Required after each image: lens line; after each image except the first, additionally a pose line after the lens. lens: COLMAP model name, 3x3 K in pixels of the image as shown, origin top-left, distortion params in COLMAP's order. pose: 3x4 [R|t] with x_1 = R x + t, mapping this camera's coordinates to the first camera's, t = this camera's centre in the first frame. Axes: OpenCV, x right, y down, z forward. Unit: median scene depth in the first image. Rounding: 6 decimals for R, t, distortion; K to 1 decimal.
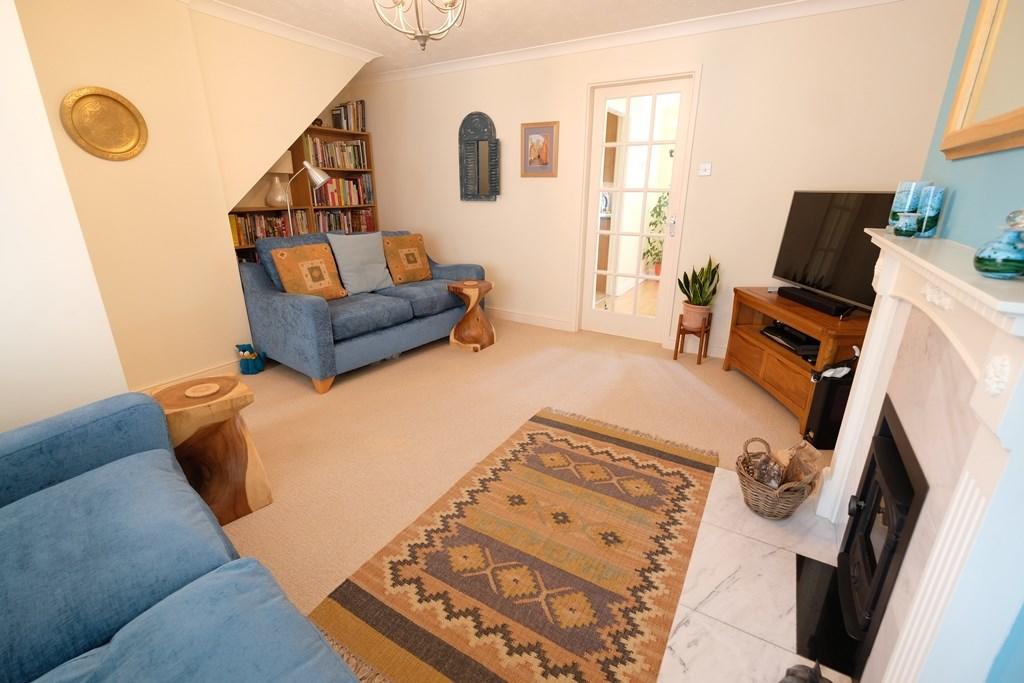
lens RADIAL K [[446.4, 0, 511.8], [0, 446.4, 335.1], [0, 0, 1]] dist [-0.003772, 0.000086]
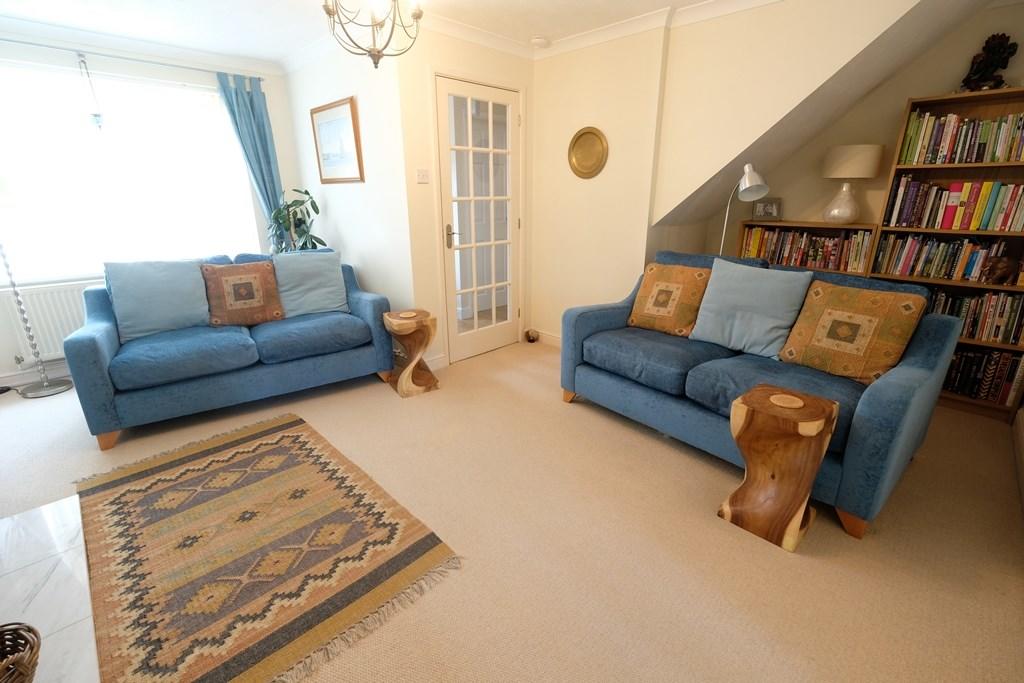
lens RADIAL K [[446.4, 0, 511.8], [0, 446.4, 335.1], [0, 0, 1]] dist [-0.003772, 0.000086]
pose [[-0.245727, 0.288639, -0.925368, 0.711590], [-0.300818, 0.884798, 0.355865, -0.464663], [0.921481, 0.365813, -0.130591, 1.377758]]
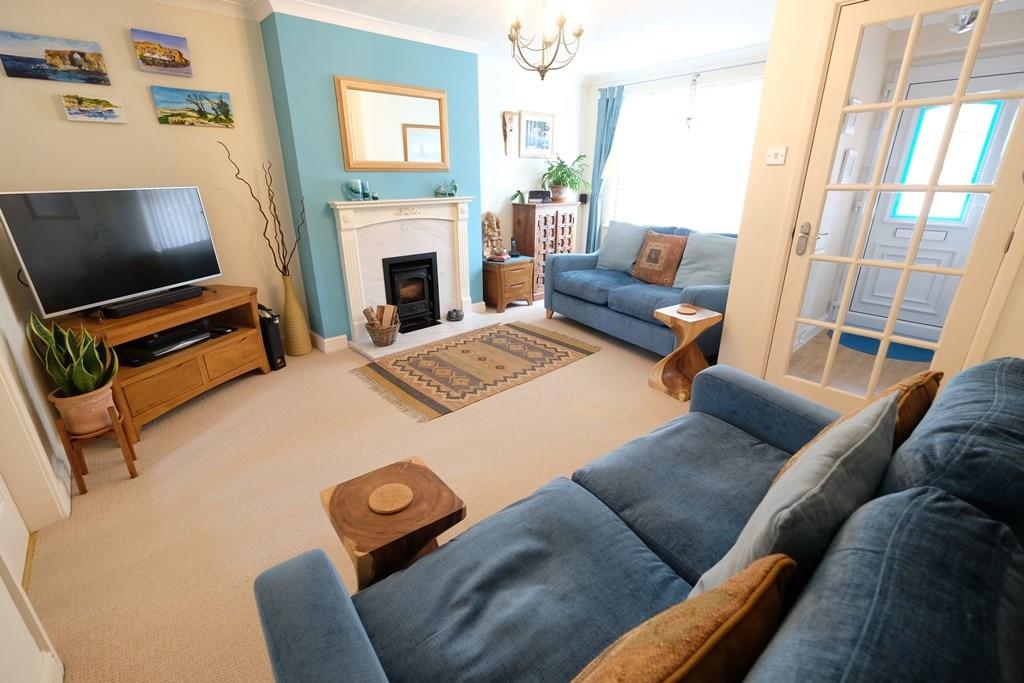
lens RADIAL K [[446.4, 0, 511.8], [0, 446.4, 335.1], [0, 0, 1]] dist [-0.003772, 0.000086]
pose [[-0.958836, -0.099862, 0.265820, -0.445743], [0.086019, 0.789989, 0.607057, -0.715026], [-0.270617, 0.604934, -0.748880, 2.058209]]
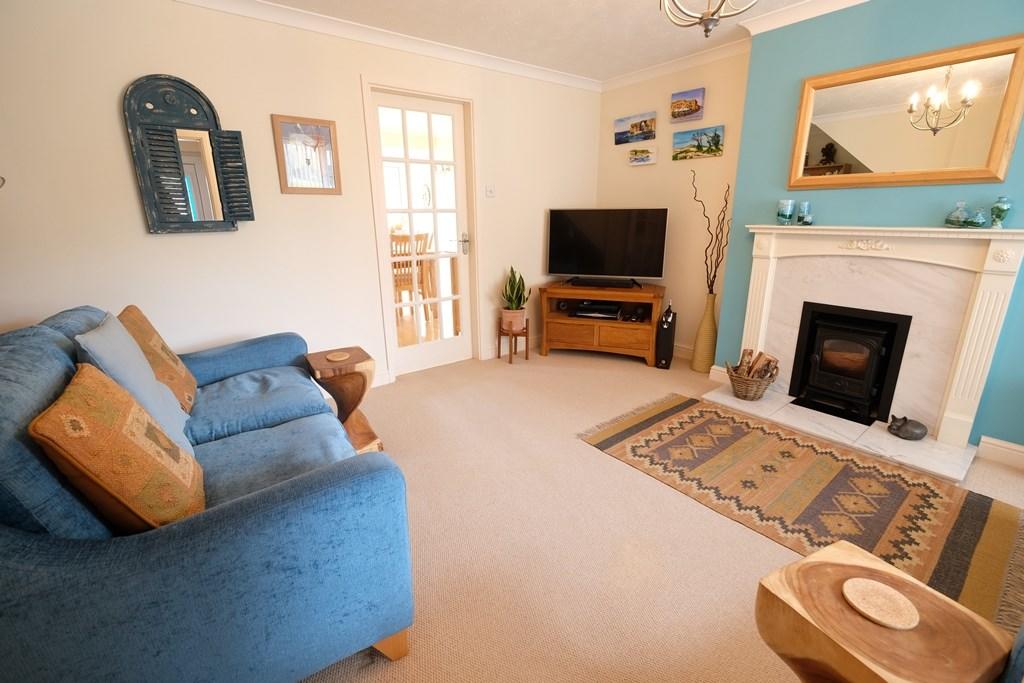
lens RADIAL K [[446.4, 0, 511.8], [0, 446.4, 335.1], [0, 0, 1]] dist [-0.003772, 0.000086]
pose [[0.353599, -0.257920, 0.899136, -1.016562], [0.304697, 0.940567, 0.149978, -0.295672], [-0.884380, 0.220932, 0.411171, 0.922913]]
